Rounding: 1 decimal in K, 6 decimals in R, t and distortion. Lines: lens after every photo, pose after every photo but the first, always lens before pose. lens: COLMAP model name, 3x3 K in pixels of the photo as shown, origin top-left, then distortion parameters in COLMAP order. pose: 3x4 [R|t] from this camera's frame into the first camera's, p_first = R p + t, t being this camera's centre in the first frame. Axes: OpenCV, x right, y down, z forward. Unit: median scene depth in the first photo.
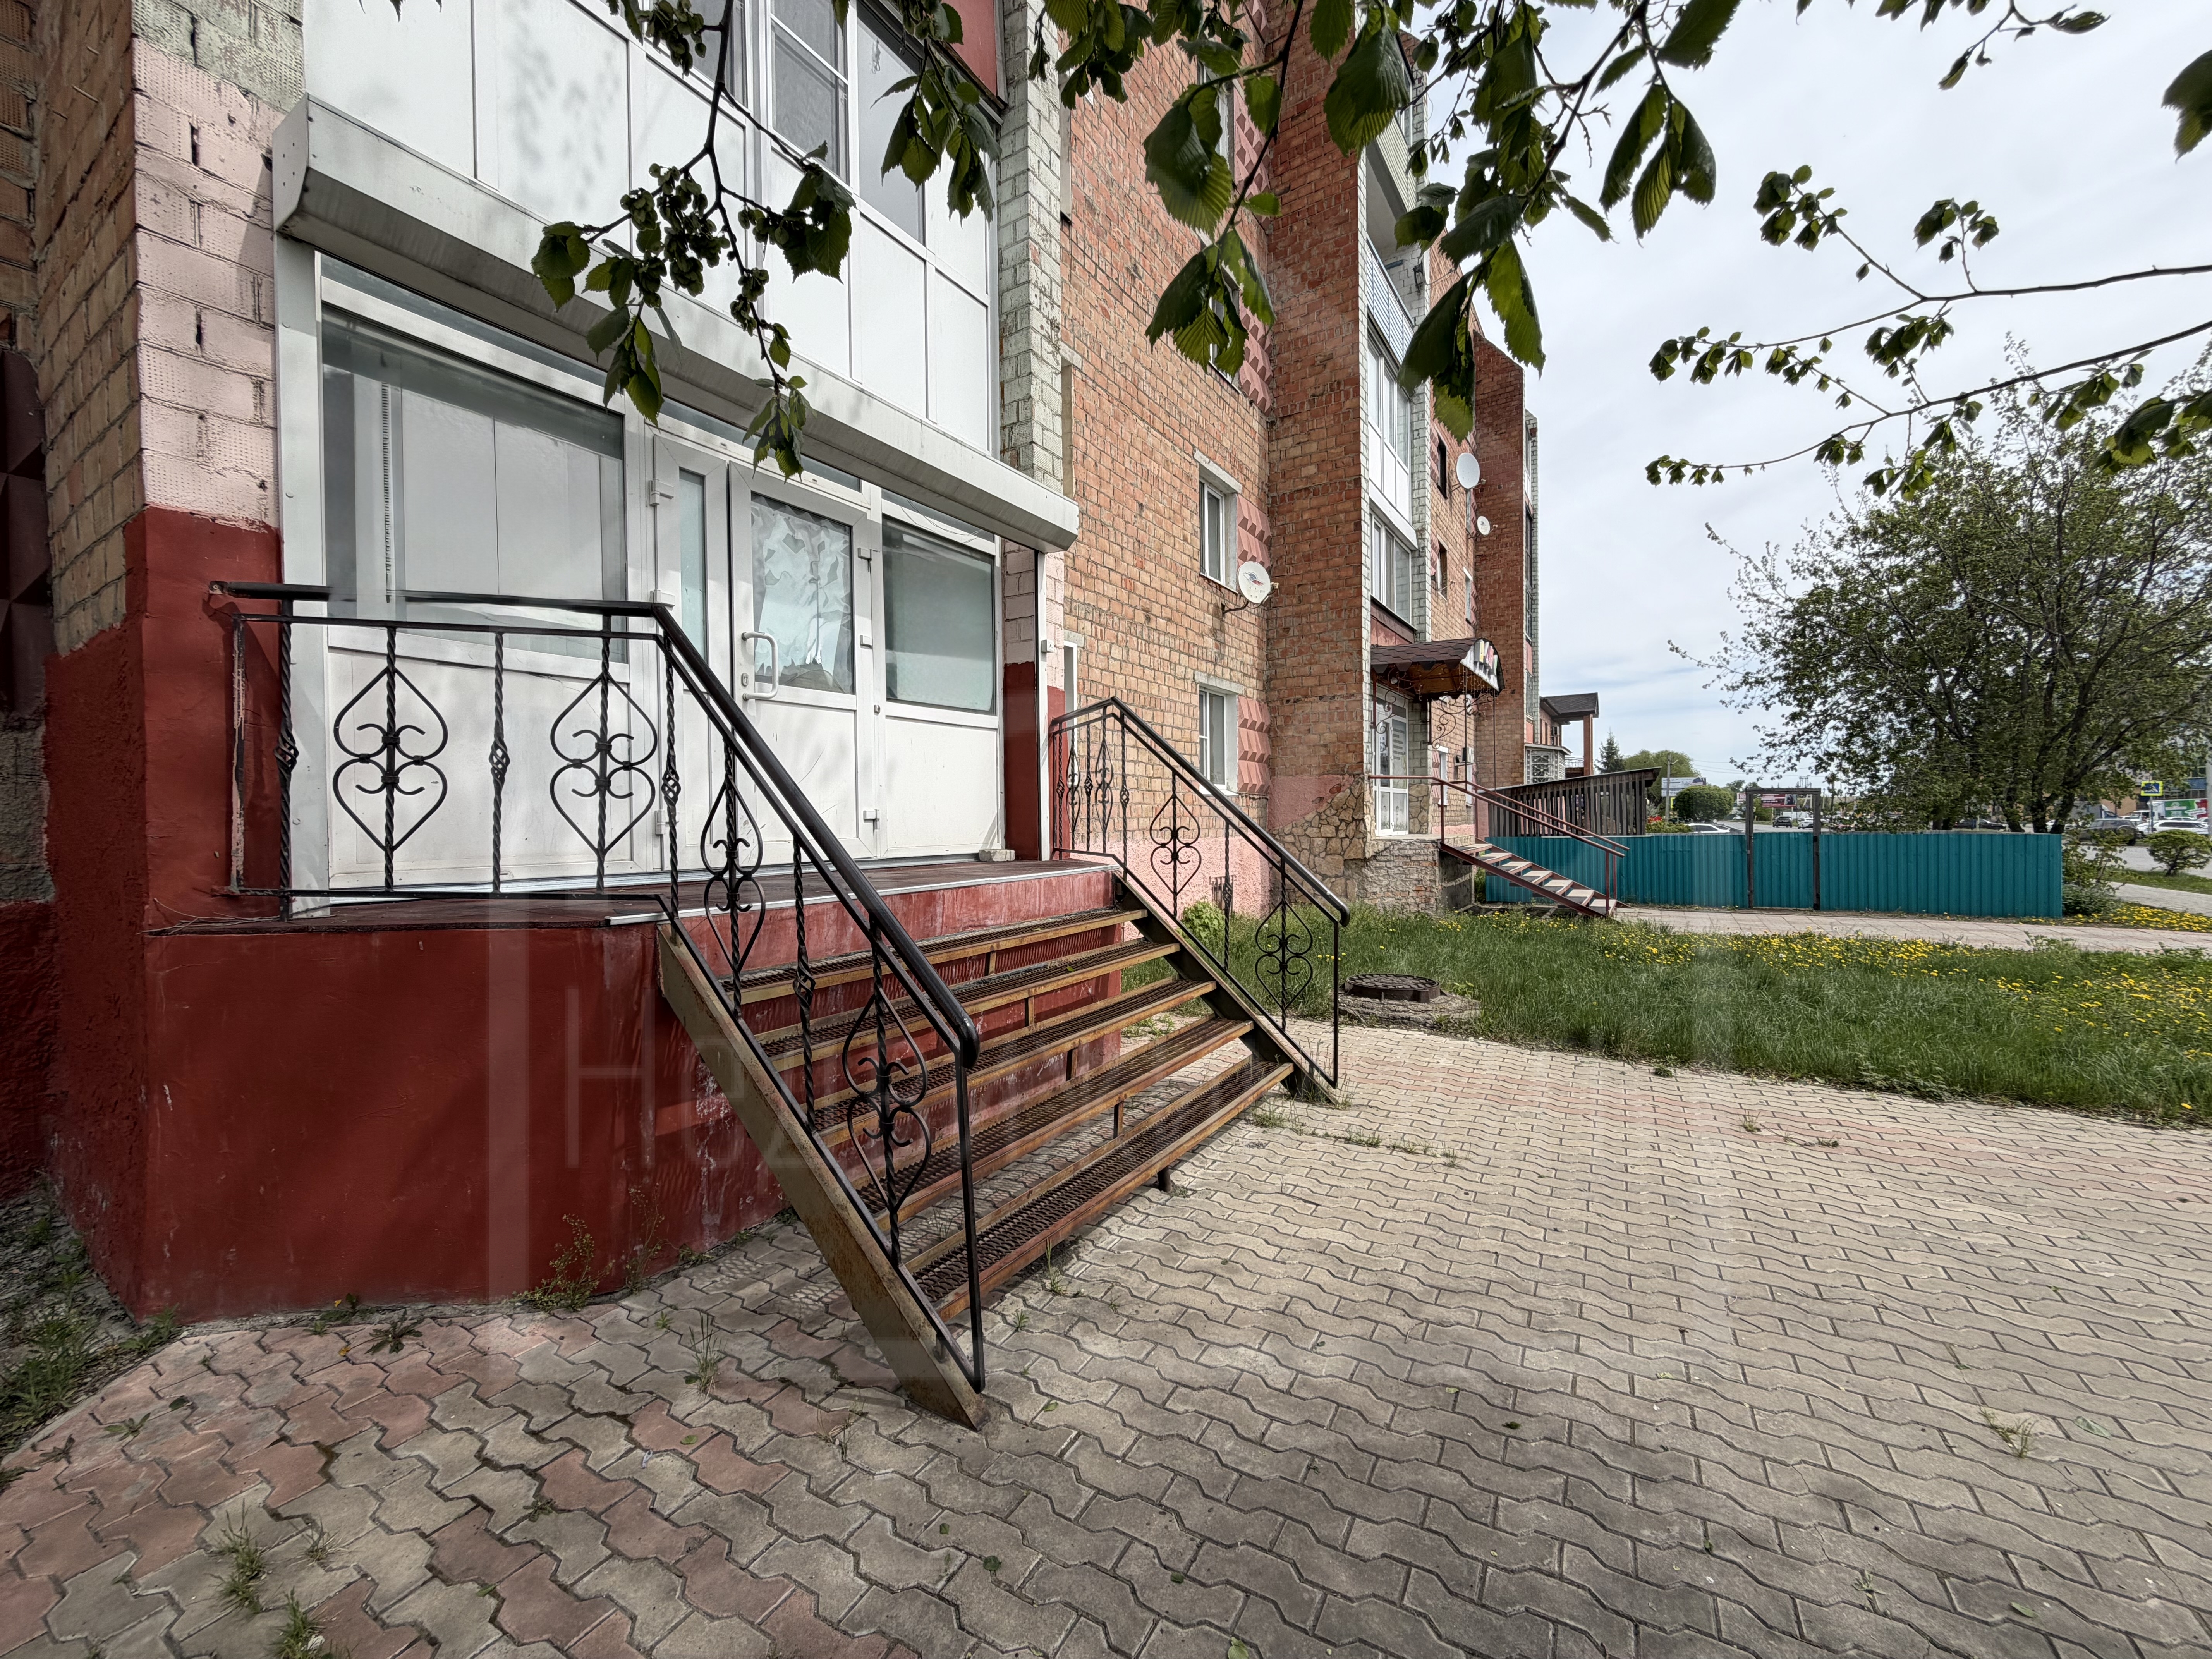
lens RADIAL K [[878.4, 0, 1101.0], [0, 878.4, 828.8], [0, 0, 1]] dist [0.000896, -0.000204]
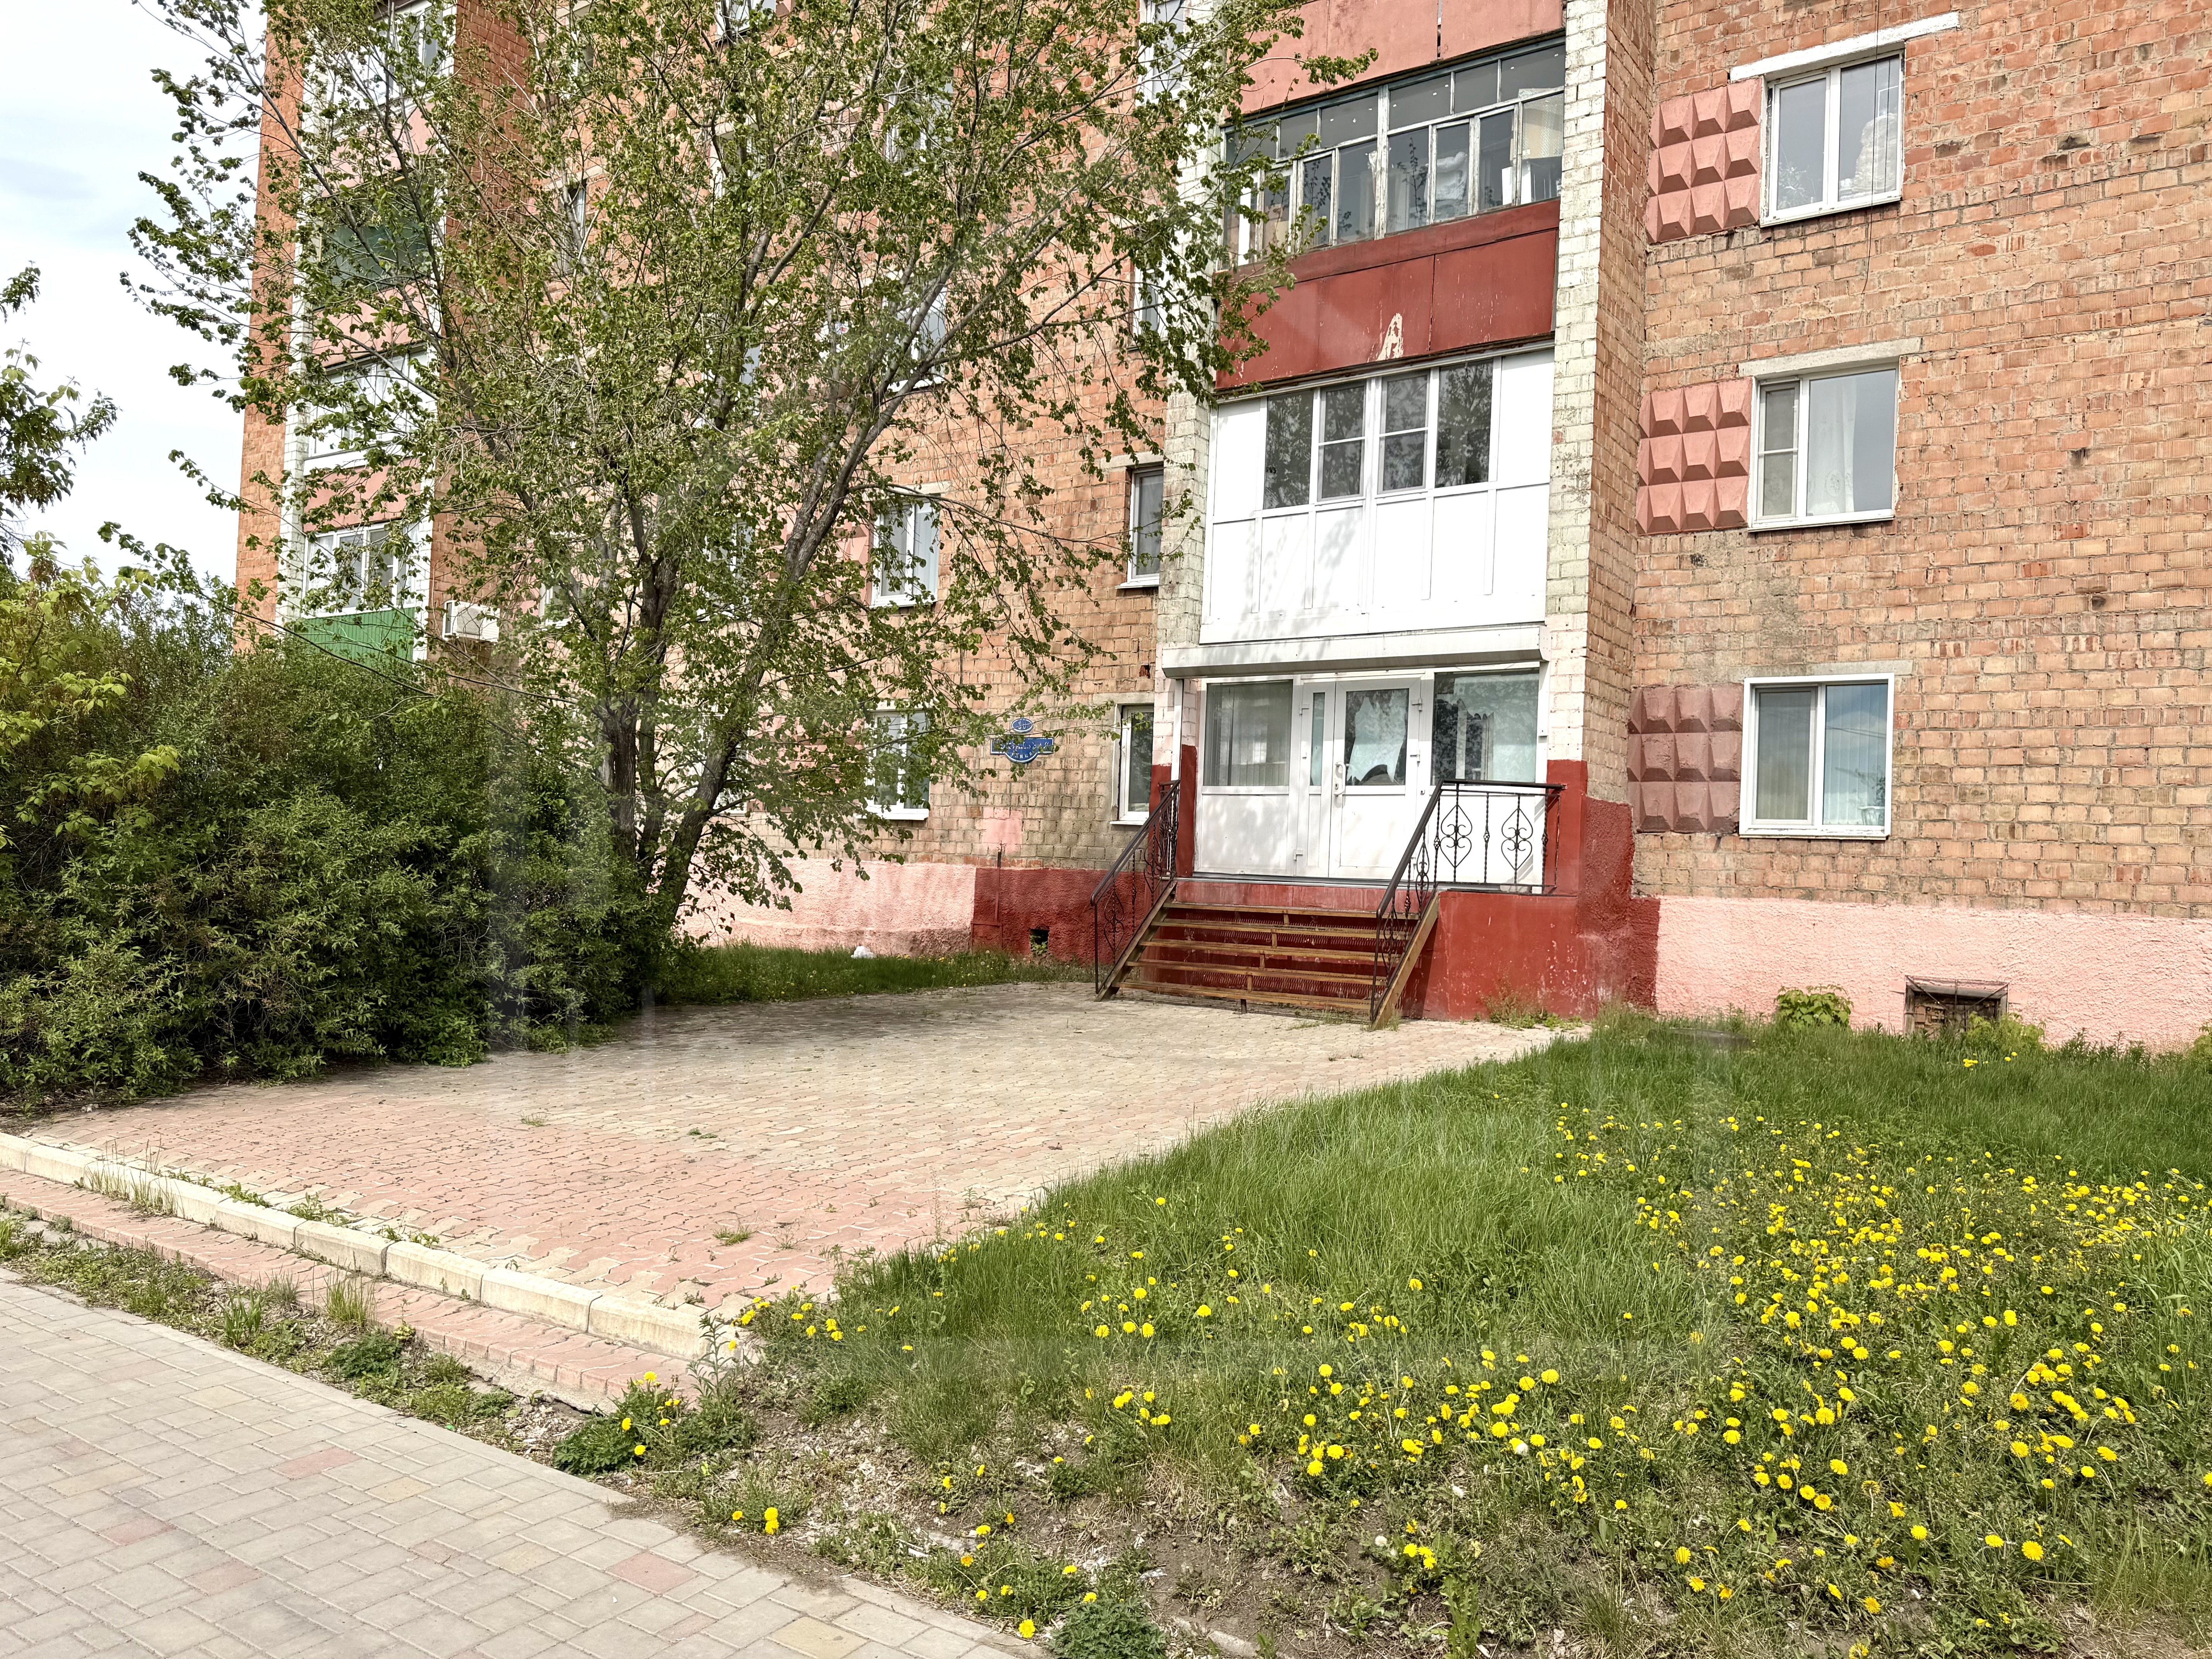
lens RADIAL K [[1569.5, 0, 1106.0], [0, 1569.5, 829.5], [0, 0, 1]] dist [0.010092, -0.005351]
pose [[-0.037177, -0.013211, -0.999221, 2.841715], [-0.050092, 0.998680, -0.011340, -0.001080], [0.998052, 0.049631, -0.037789, 0.535739]]
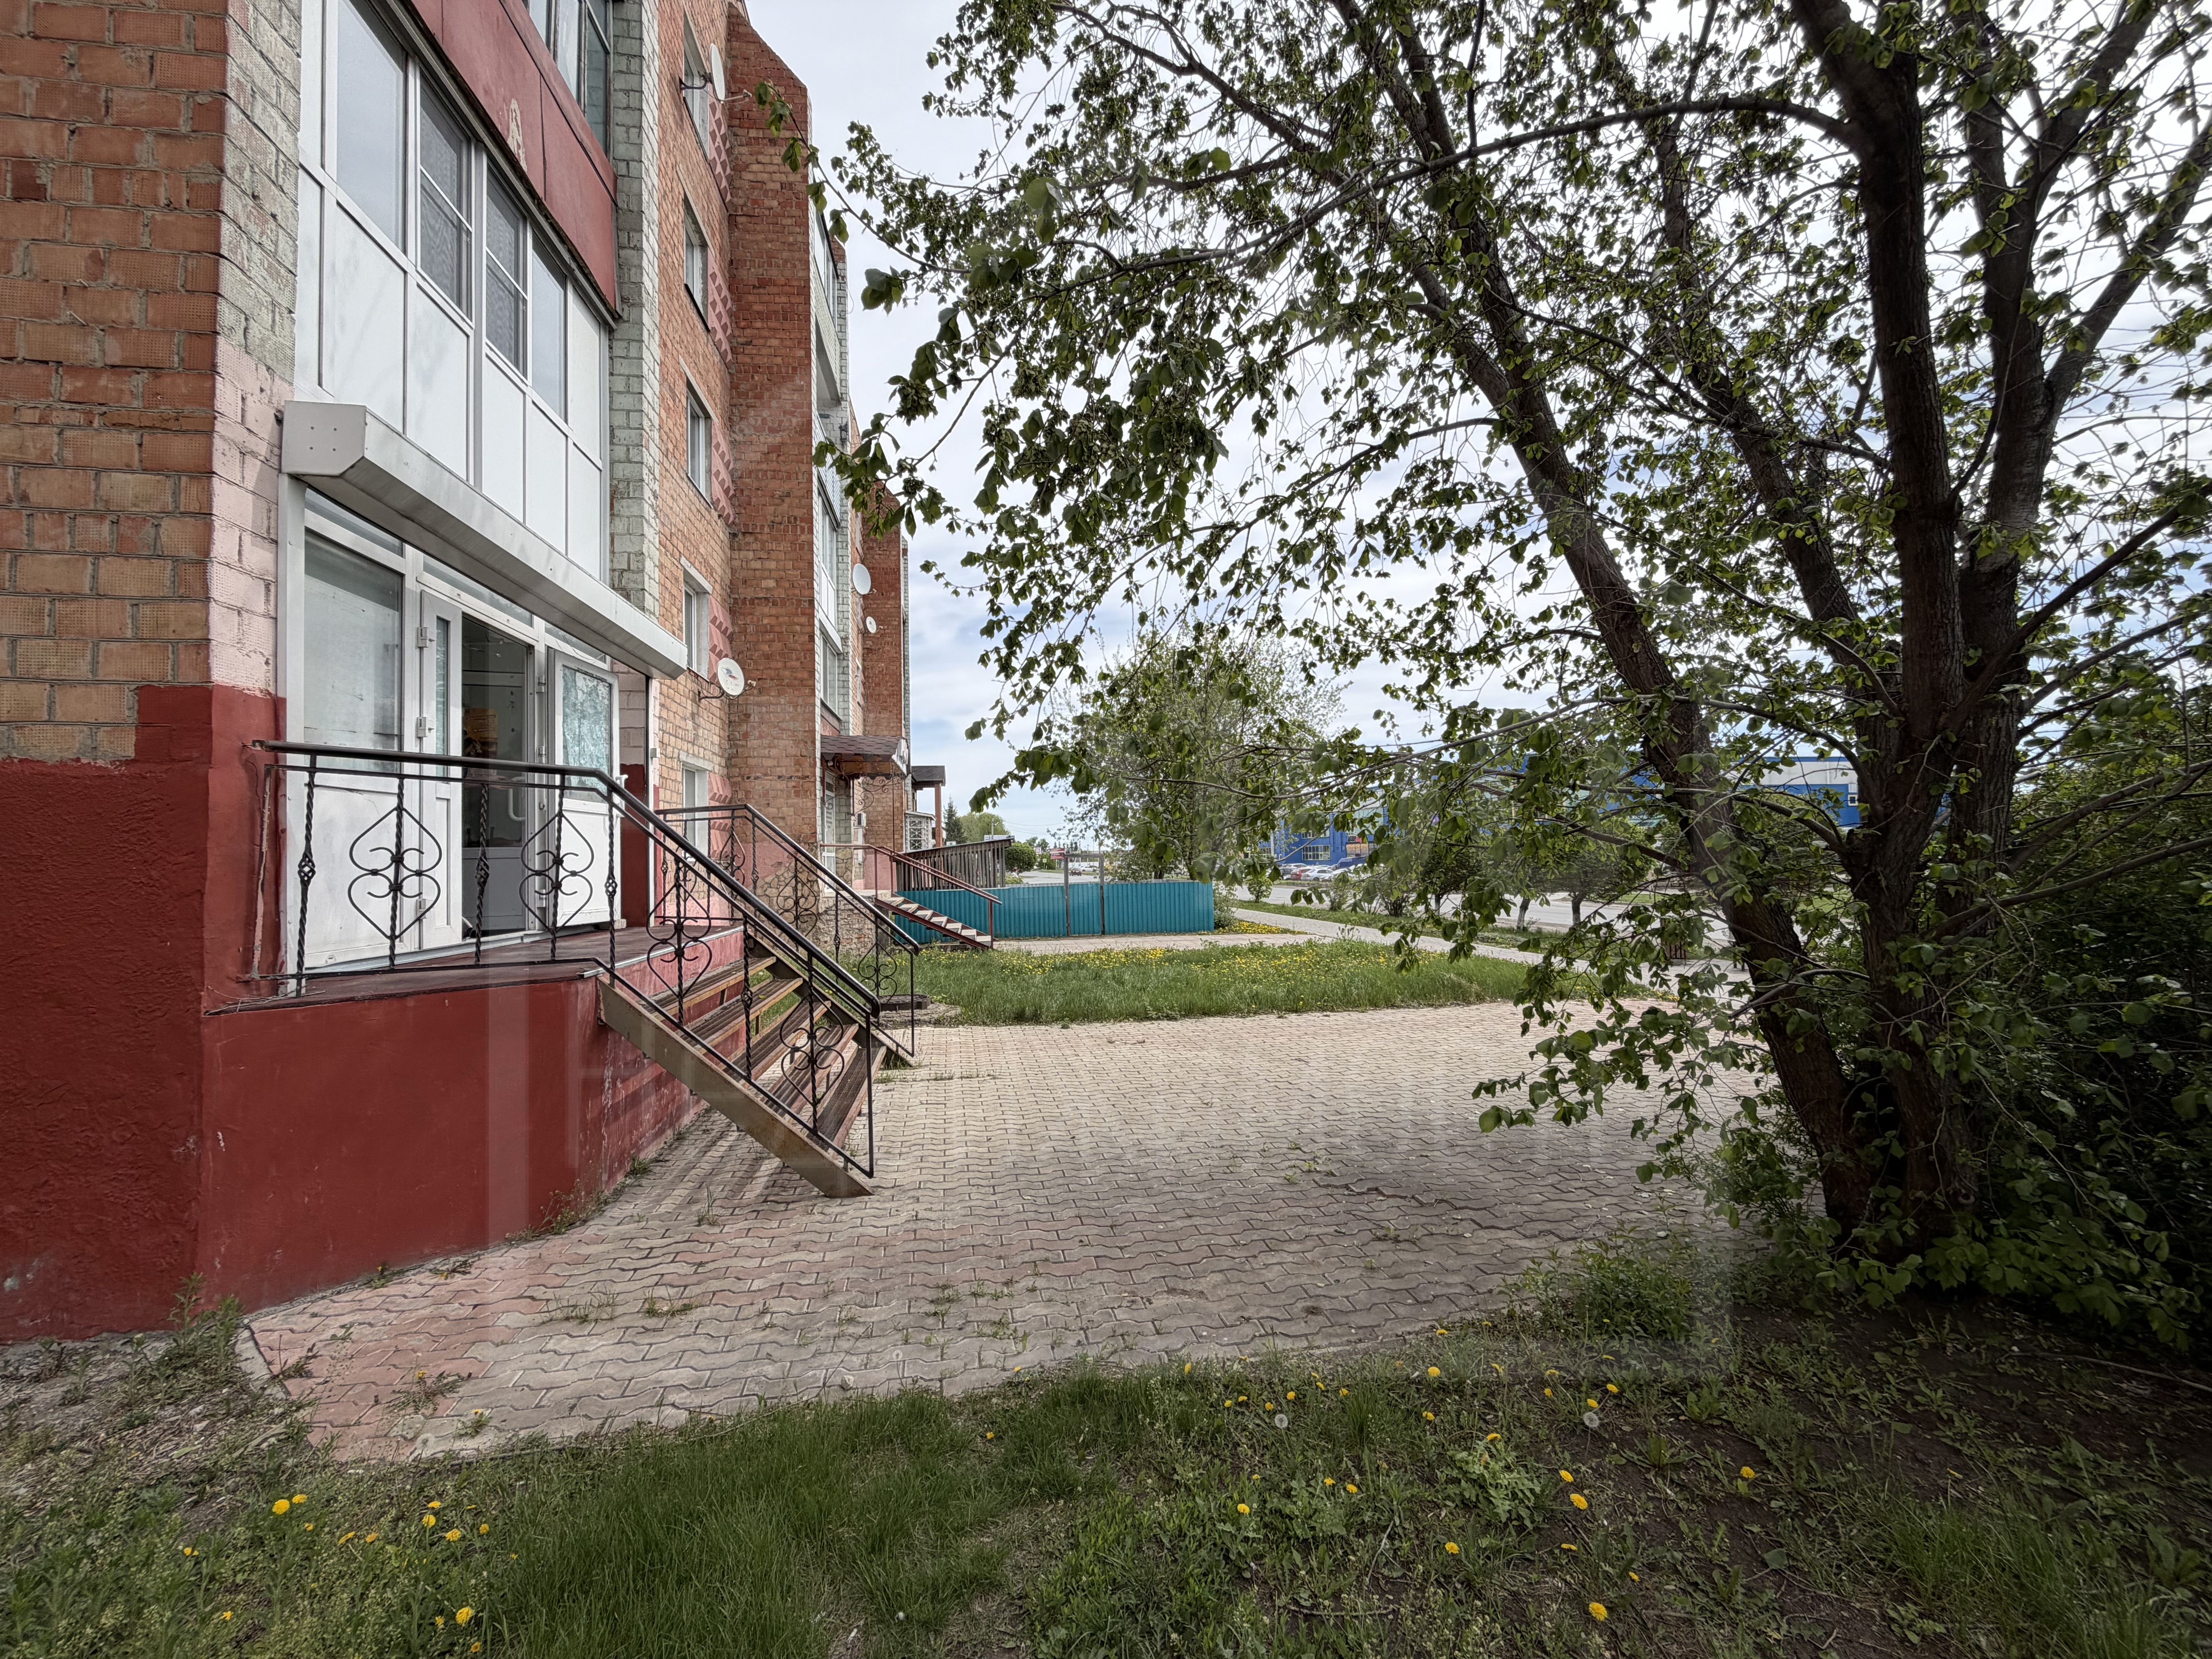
lens RADIAL K [[878.4, 0, 1101.0], [0, 878.4, 828.8], [0, 0, 1]] dist [0.000896, -0.000204]
pose [[0.761257, 0.019224, 0.648165, -0.465179], [0.018907, 0.998477, -0.051820, -0.029898], [-0.648174, 0.051703, 0.759735, -0.418416]]
